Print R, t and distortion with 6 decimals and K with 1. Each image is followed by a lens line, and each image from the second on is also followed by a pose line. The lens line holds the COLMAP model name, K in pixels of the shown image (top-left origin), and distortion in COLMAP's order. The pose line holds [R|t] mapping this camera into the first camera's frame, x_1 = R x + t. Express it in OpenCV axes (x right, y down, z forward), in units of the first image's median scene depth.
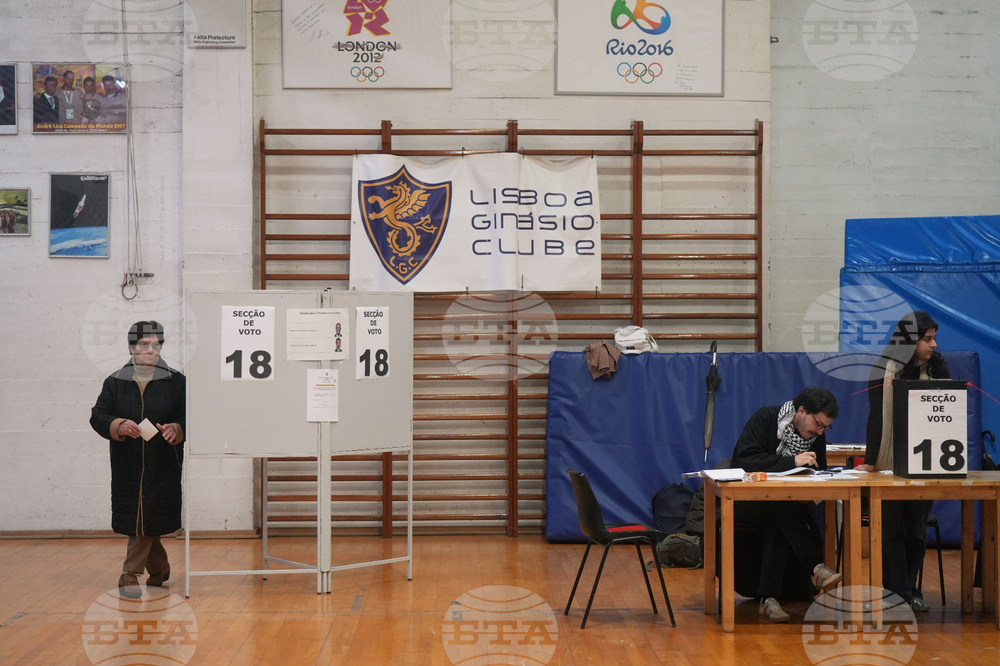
lens RADIAL K [[1912.8, 0, 498.7], [0, 1912.8, 331.3], [0, 0, 1]] dist [0.020545, 0.000000]
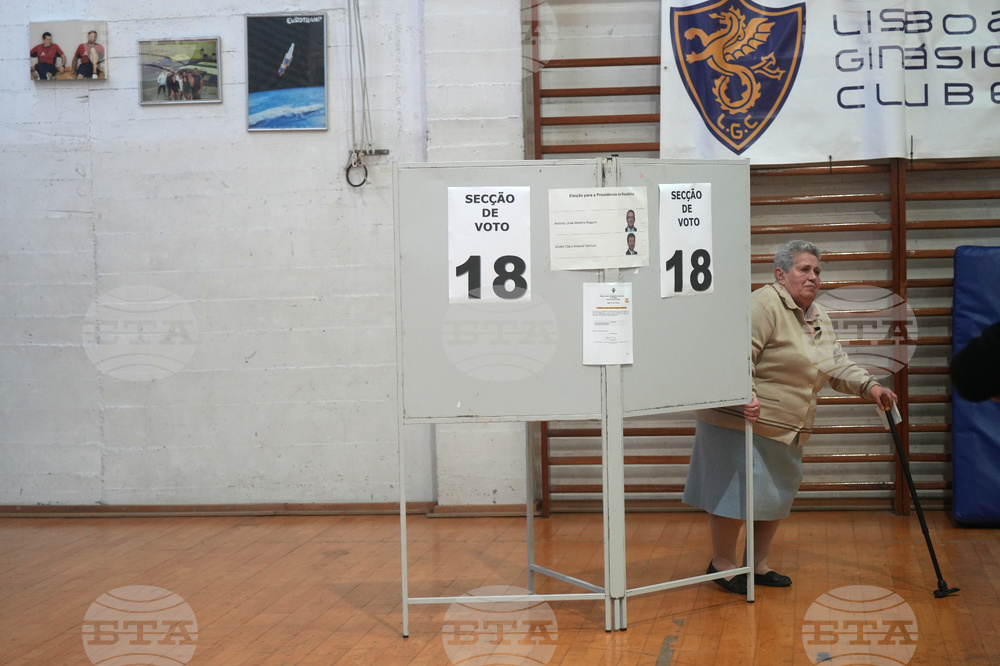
lens RADIAL K [[1912.8, 0, 496.3], [0, 1912.8, 326.3], [0, 0, 1]] dist [0.020545, 0.000000]
pose [[0.983084, -0.013476, -0.182657, -0.009650], [0.022812, 0.998533, 0.049111, 0.001702], [0.181727, -0.052447, 0.981949, 0.297039]]
